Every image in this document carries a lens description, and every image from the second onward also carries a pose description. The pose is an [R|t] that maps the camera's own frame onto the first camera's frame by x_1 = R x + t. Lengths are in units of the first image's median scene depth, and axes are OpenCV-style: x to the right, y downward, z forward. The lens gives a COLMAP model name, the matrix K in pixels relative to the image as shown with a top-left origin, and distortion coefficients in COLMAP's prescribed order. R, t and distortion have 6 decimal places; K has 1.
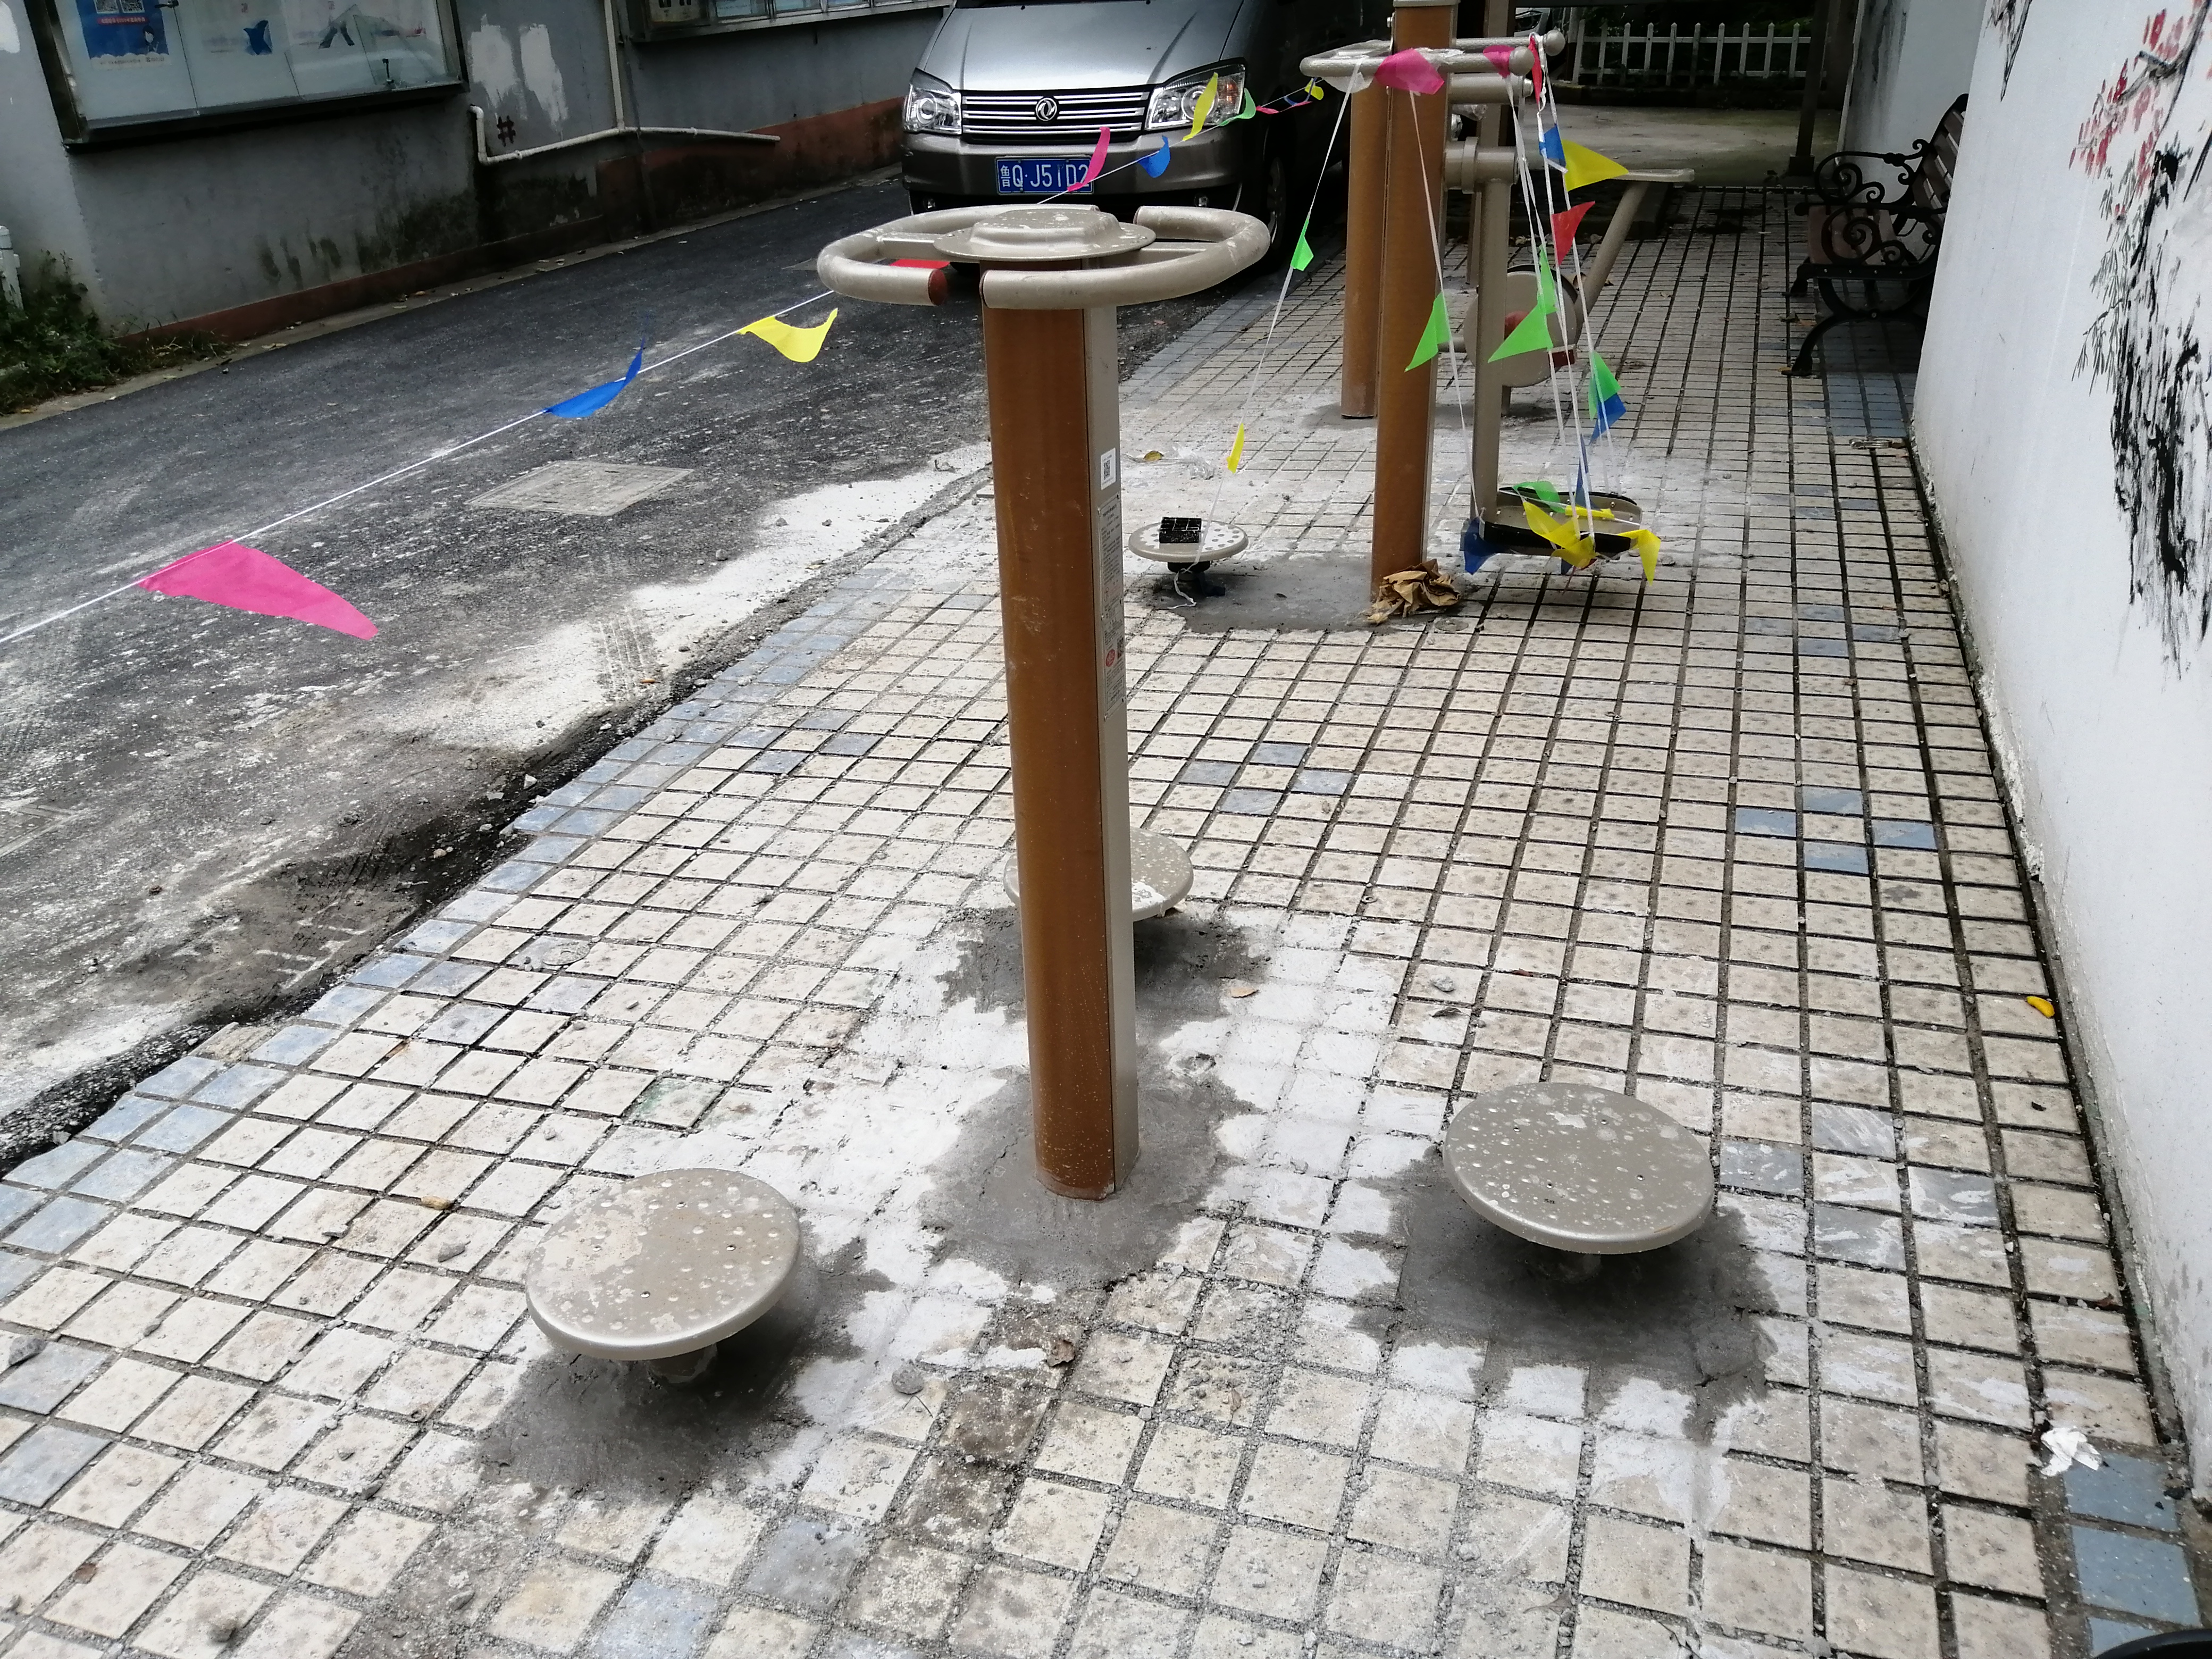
lens RADIAL K [[1724.6, 0, 1103.2], [0, 1724.6, 847.8], [0, 0, 1]] dist [0.112252, -0.201048]
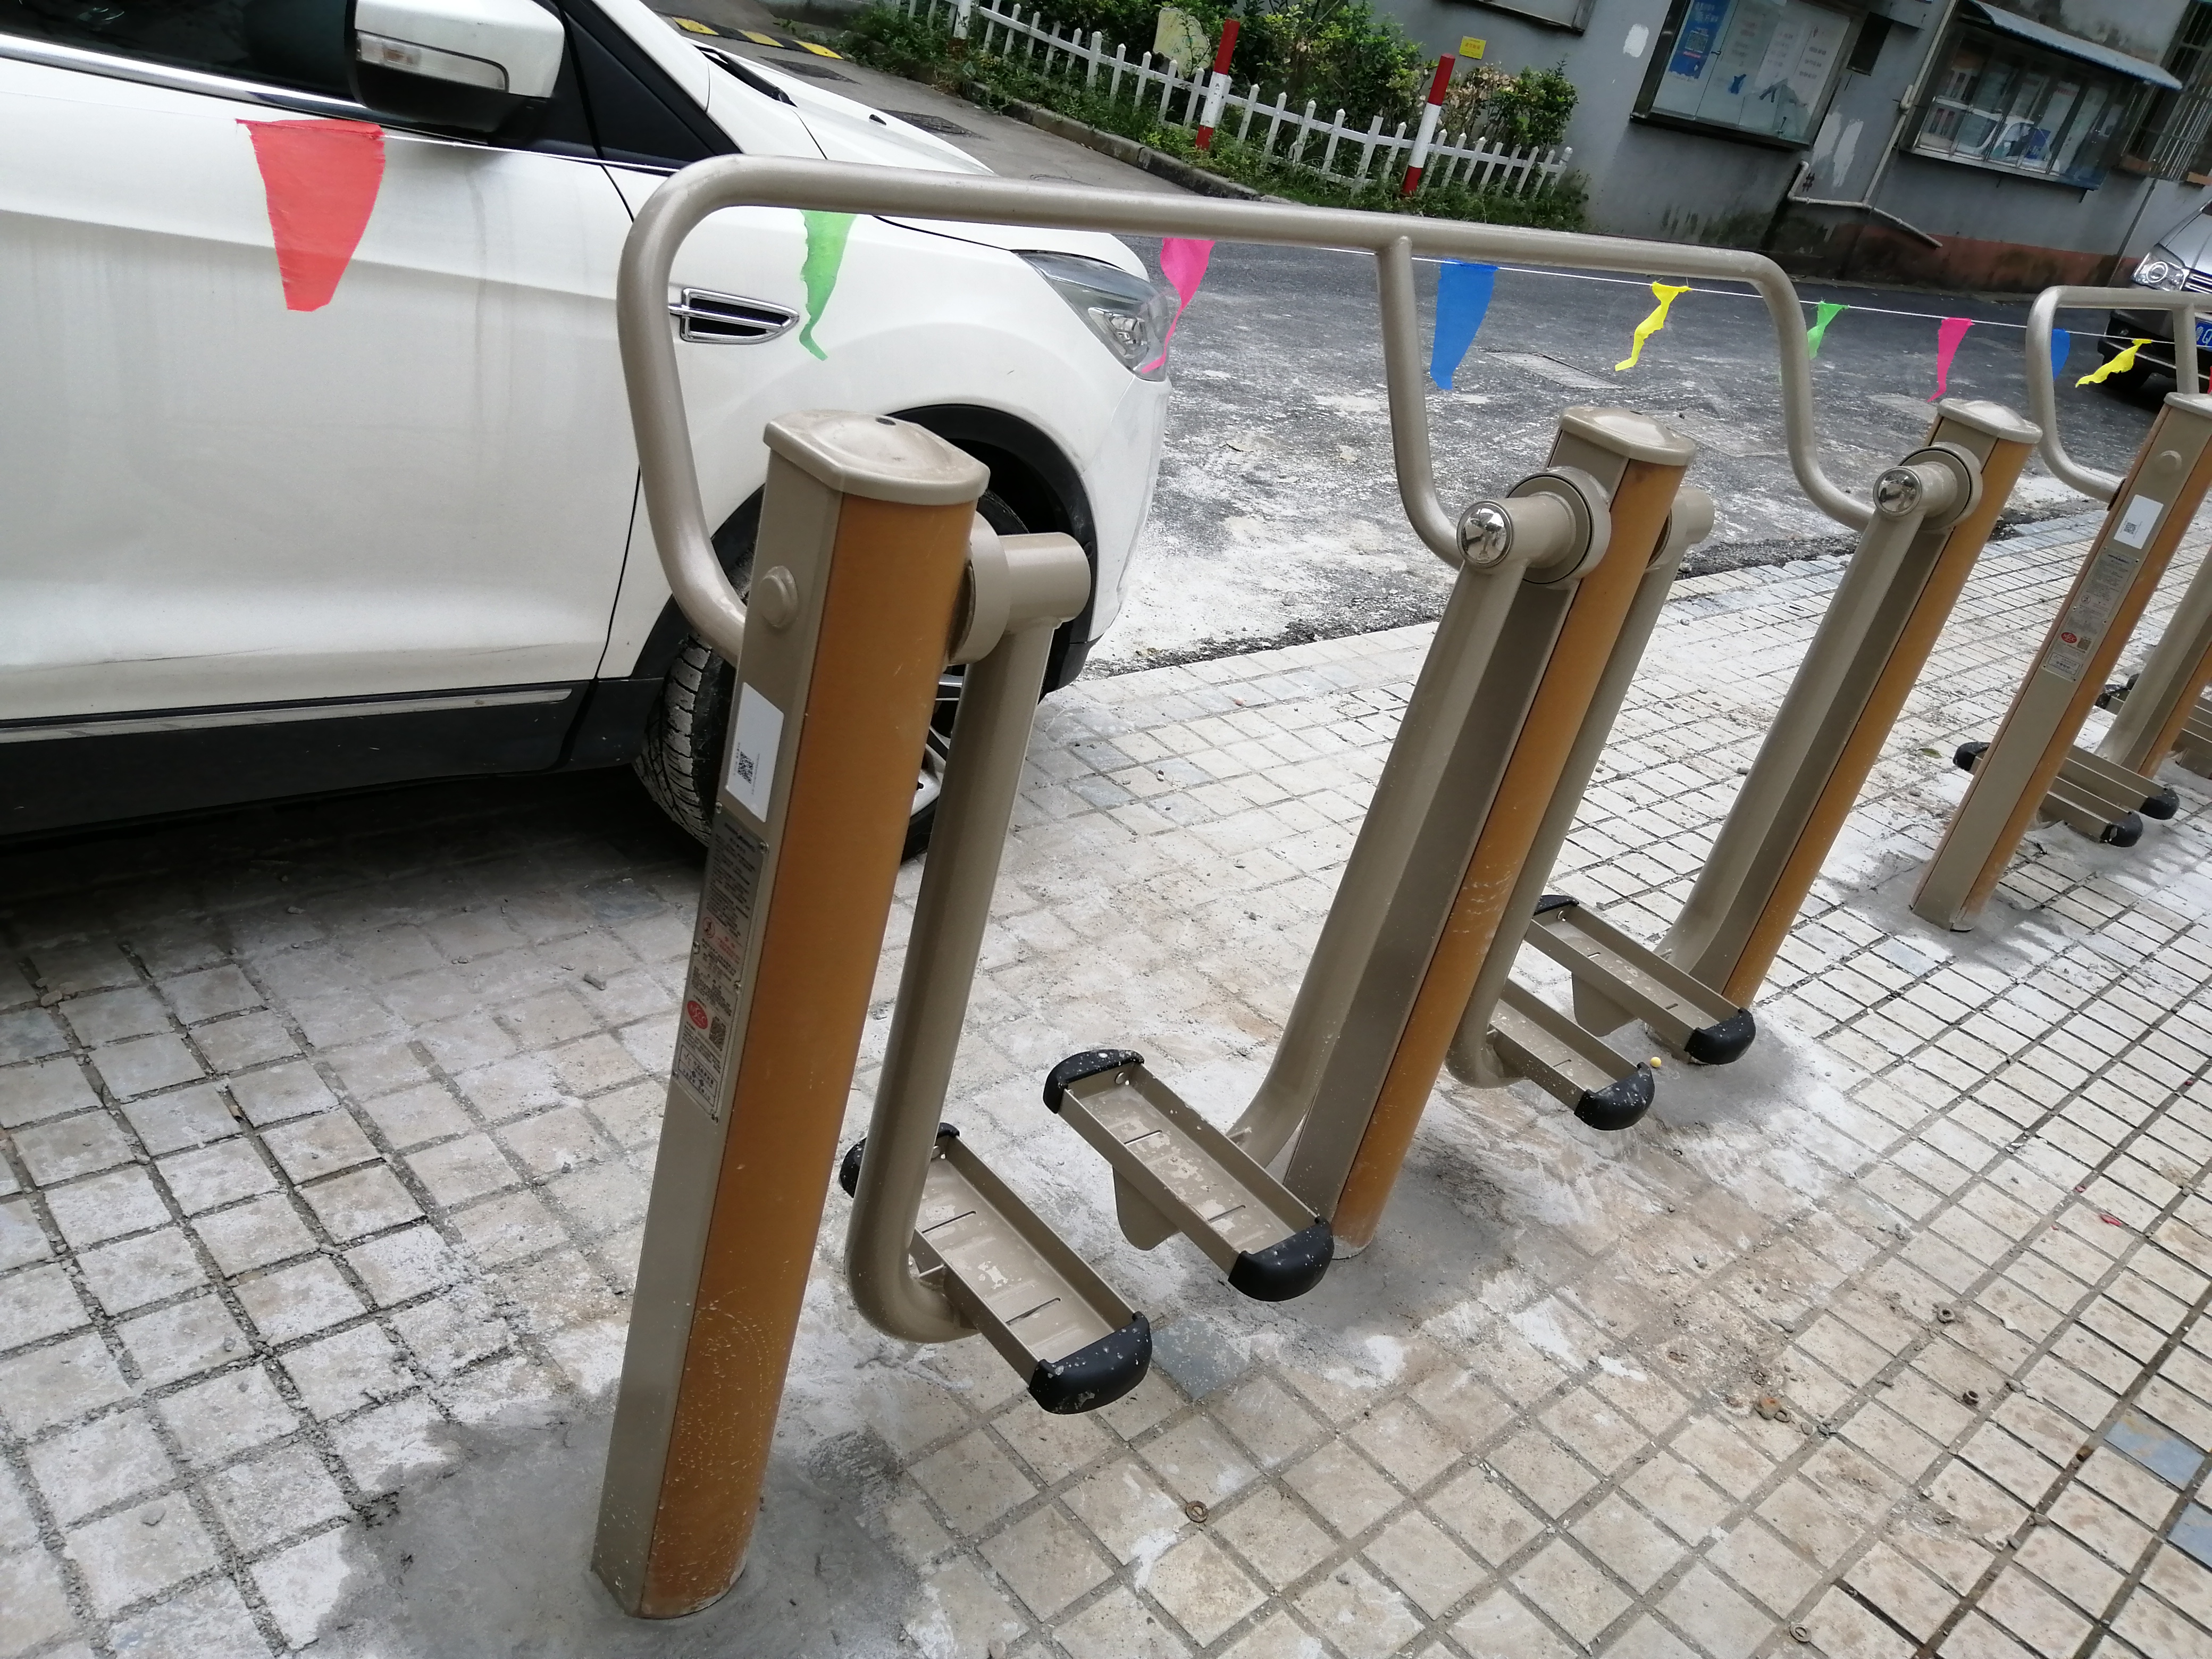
lens RADIAL K [[1786.8, 0, 1106.7], [0, 1786.8, 839.4], [0, 0, 1]] dist [-0.001210, -0.007424]
pose [[0.852877, 0.430681, -0.295151, -0.310516], [-0.439312, 0.897440, 0.040083, 0.476328], [0.282143, 0.095478, 0.954609, -0.897784]]
